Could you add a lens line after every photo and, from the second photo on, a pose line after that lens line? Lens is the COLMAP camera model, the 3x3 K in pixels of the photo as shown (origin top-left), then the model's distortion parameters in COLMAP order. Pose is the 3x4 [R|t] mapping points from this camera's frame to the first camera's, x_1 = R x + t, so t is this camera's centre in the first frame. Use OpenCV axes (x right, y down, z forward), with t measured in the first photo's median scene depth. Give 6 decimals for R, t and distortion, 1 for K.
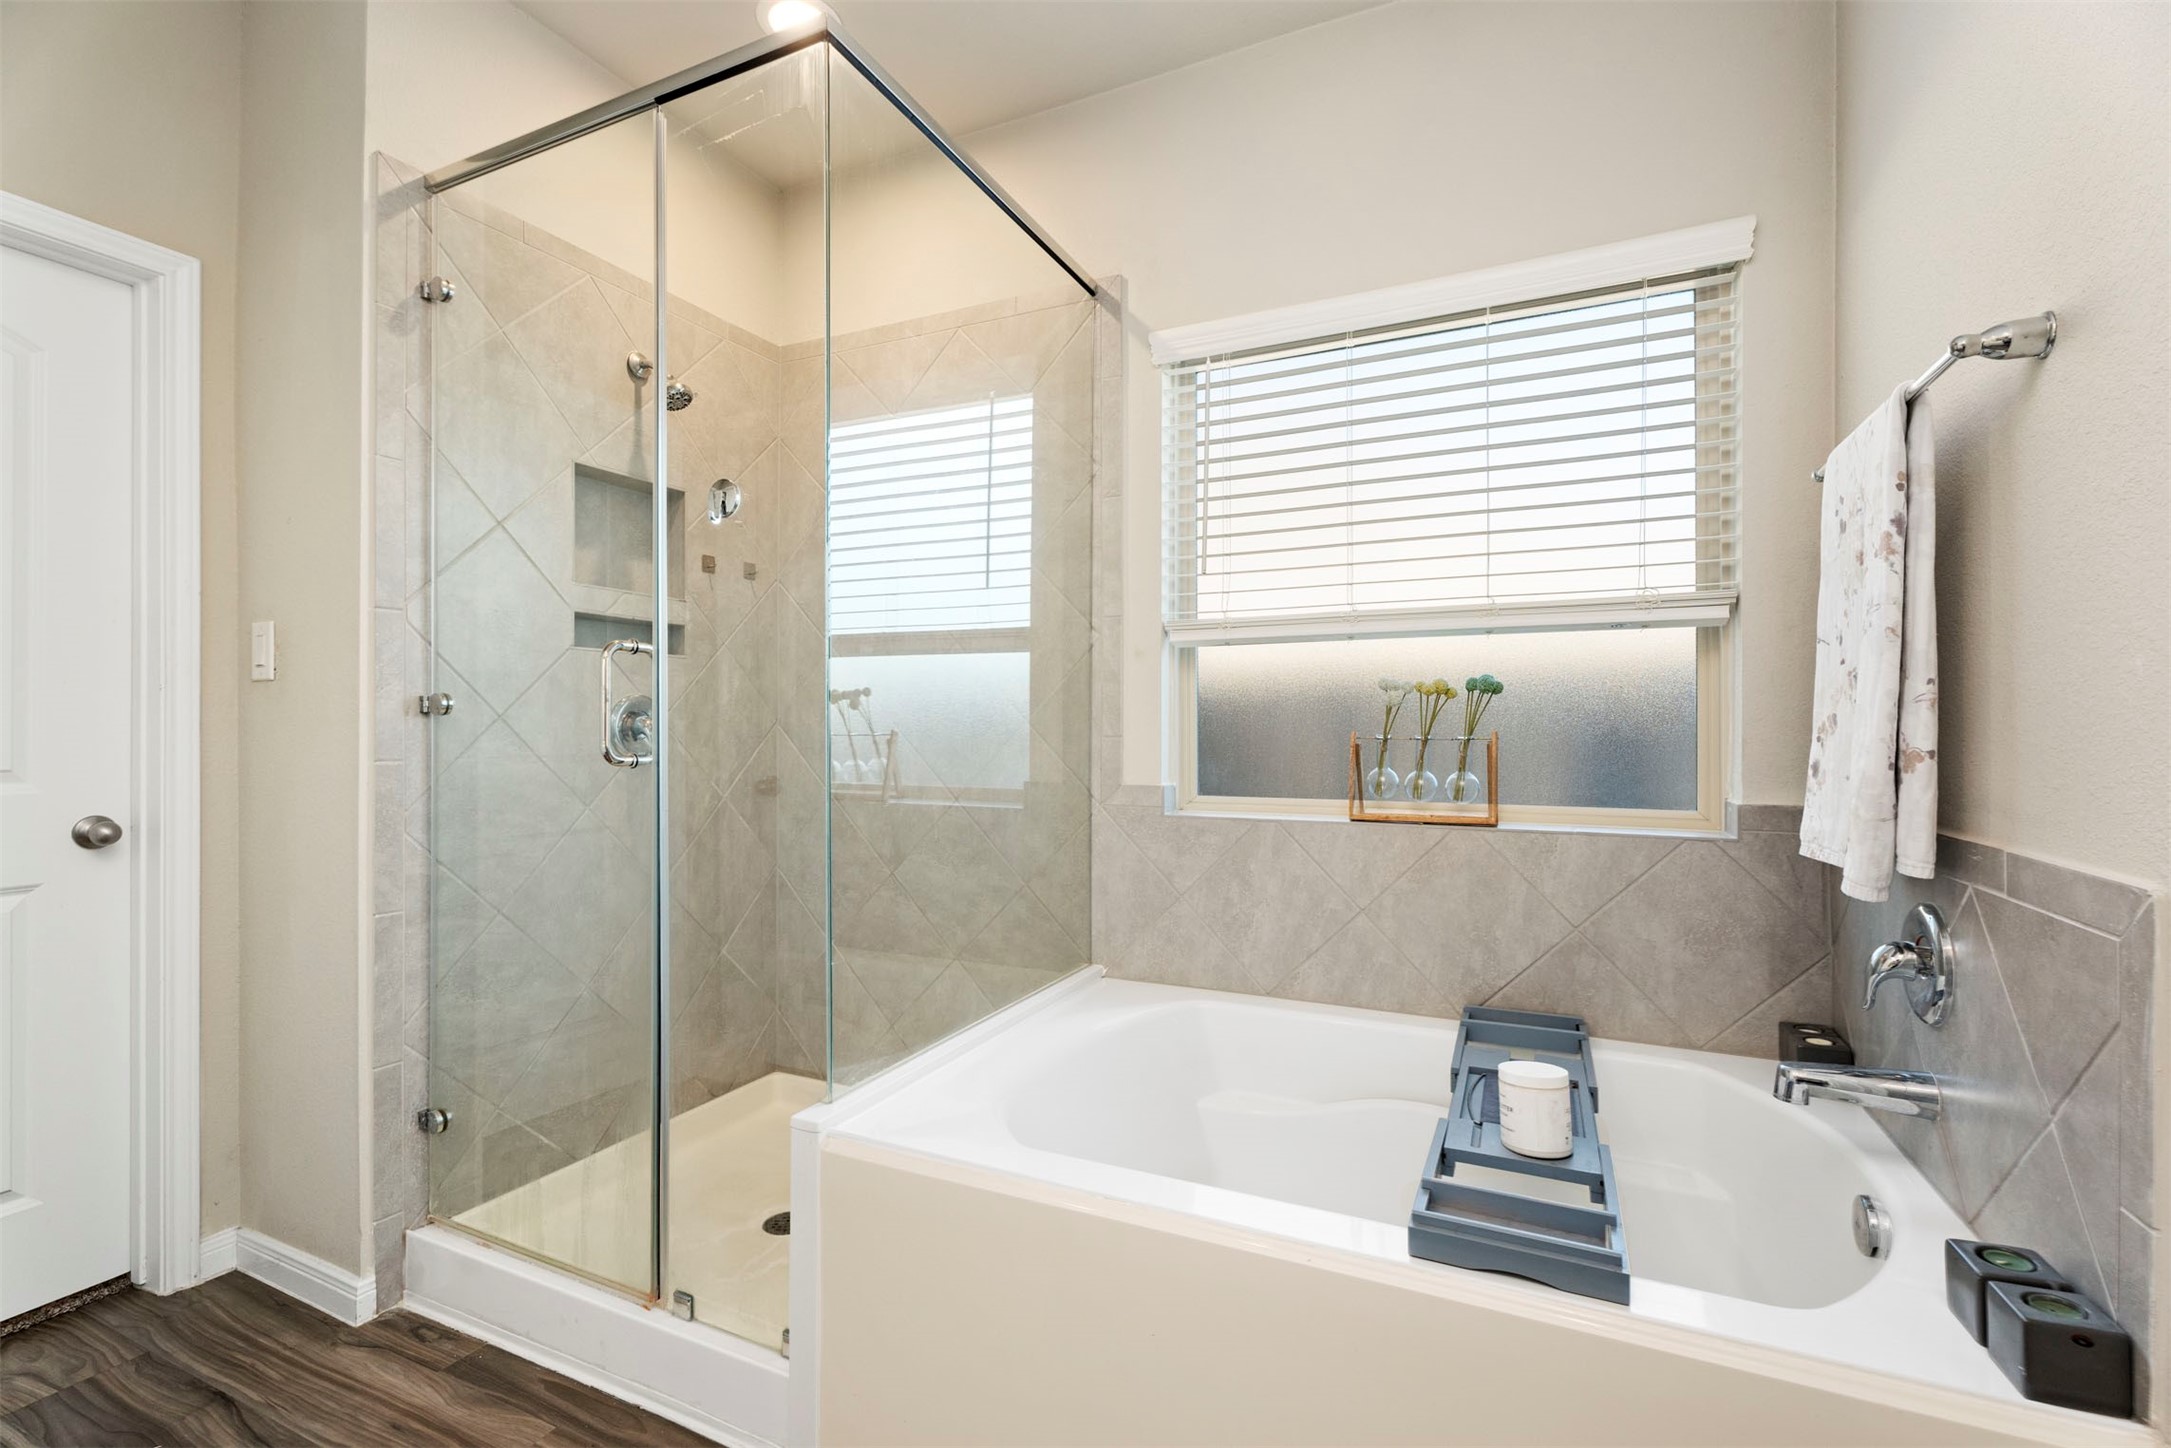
lens RADIAL K [[967.2, 0, 1085.5], [0, 967.2, 724.0], [0, 0, 1]] dist [-0.002505, -0.000200]
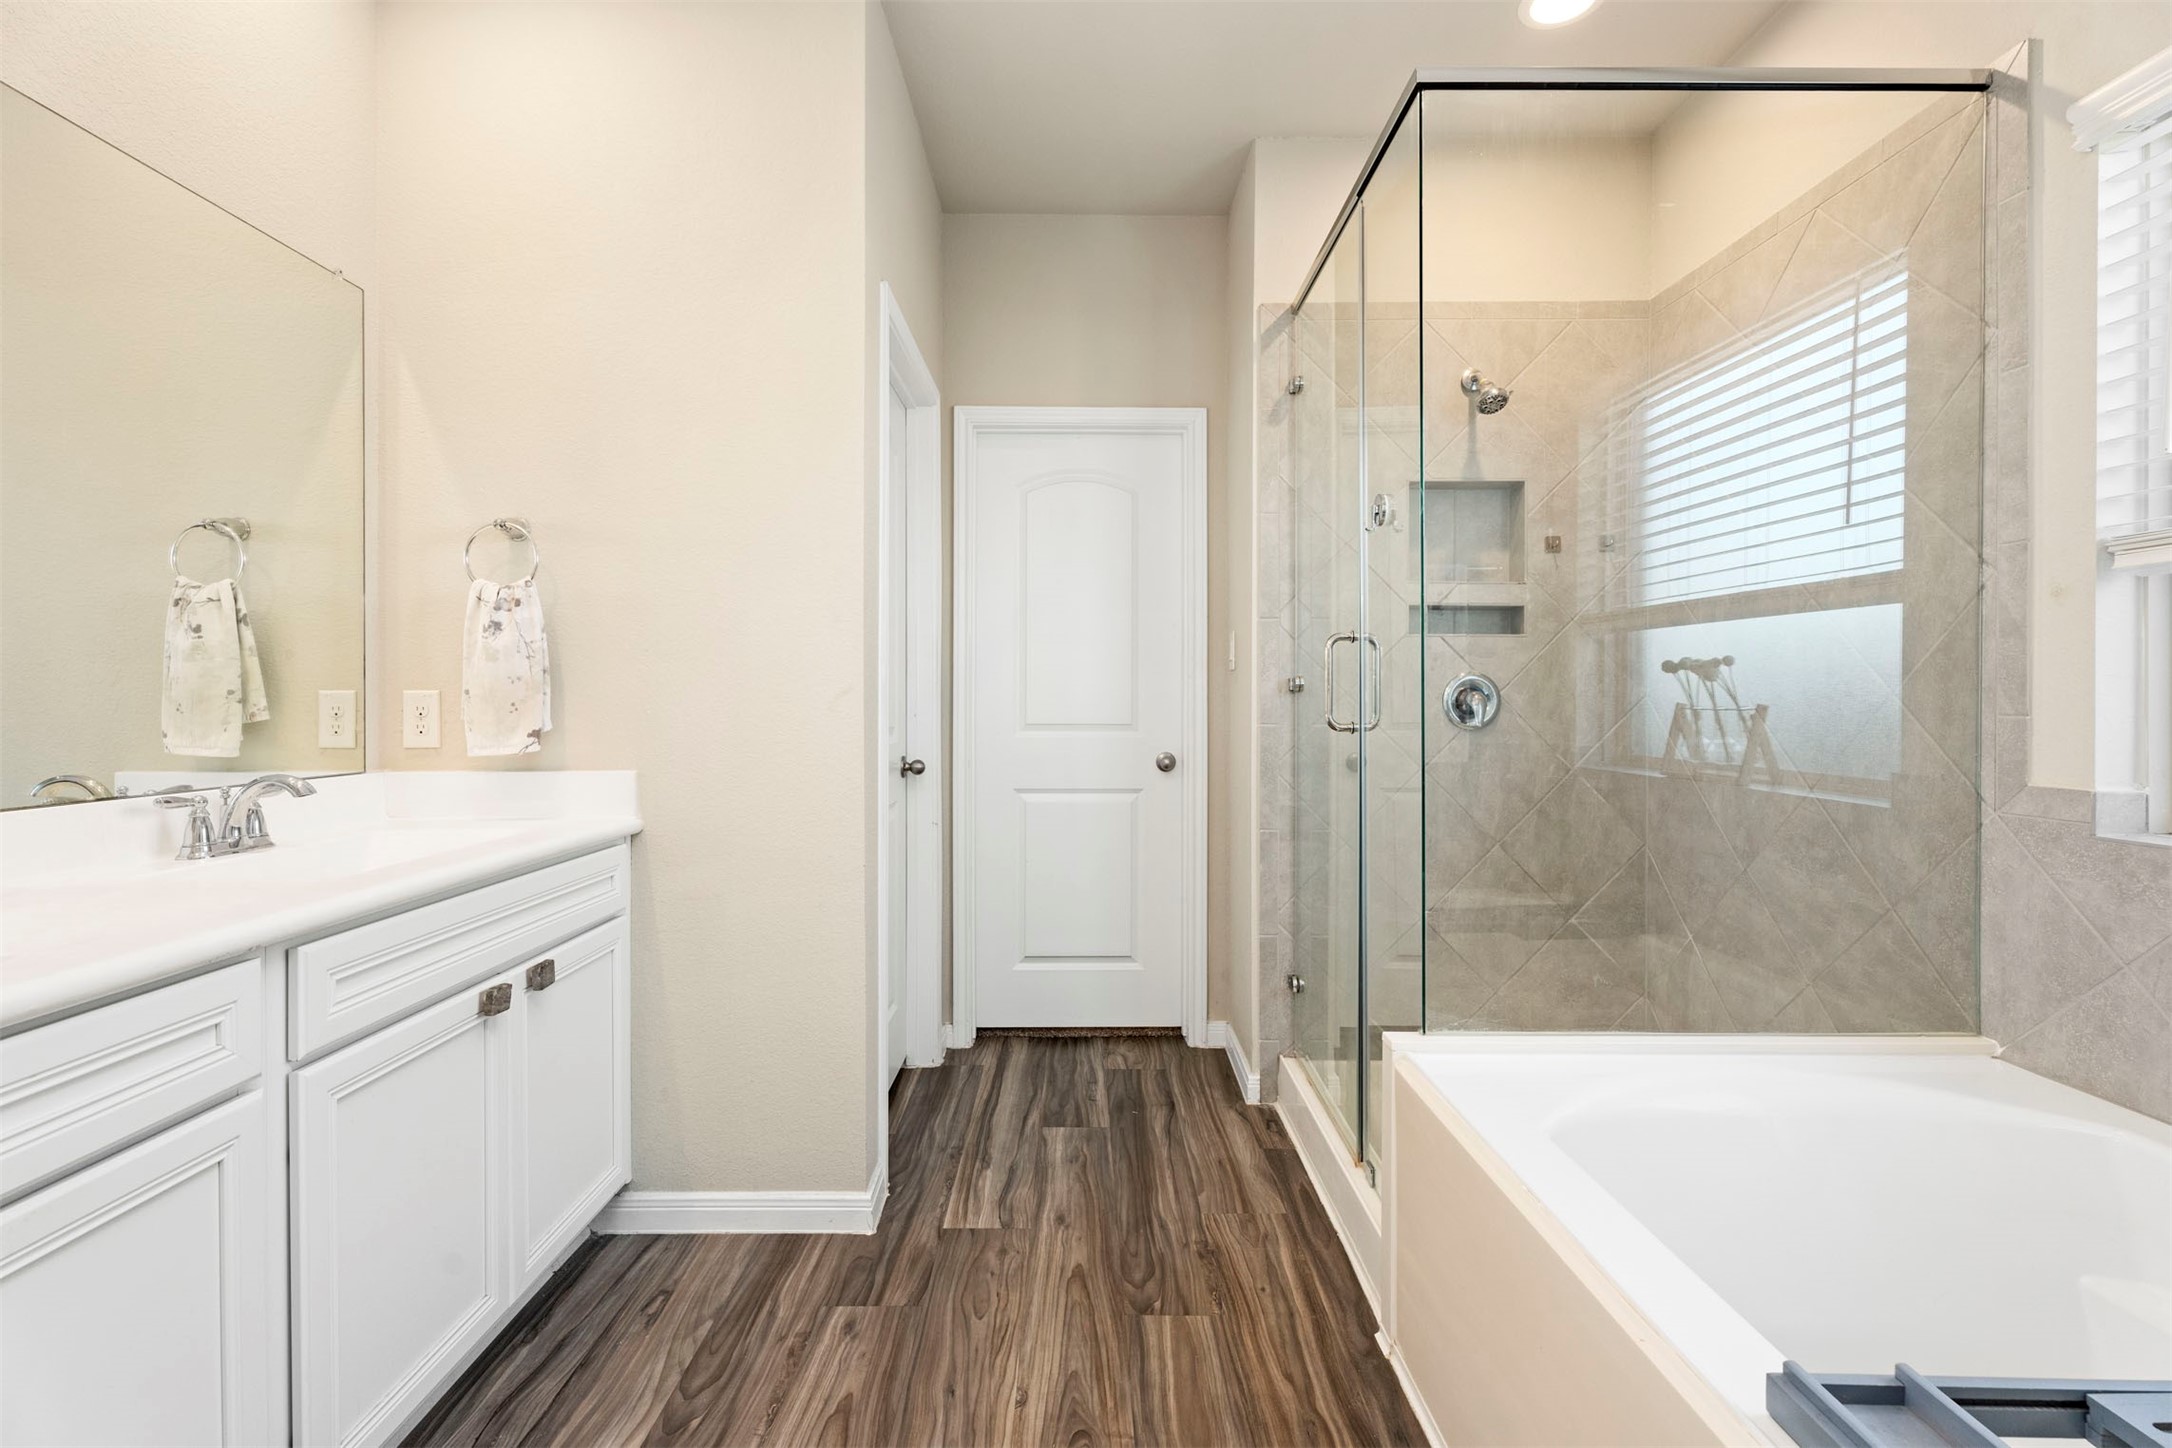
lens RADIAL K [[984.2, 0, 1079.5], [0, 984.2, 705.5], [0, 0, 1]] dist [0.000144, -0.000241]
pose [[0.425214, 0.005644, -0.905075, 0.383859], [0.002081, 0.999972, 0.007214, -0.000661], [0.905090, -0.004951, 0.425191, 0.095531]]
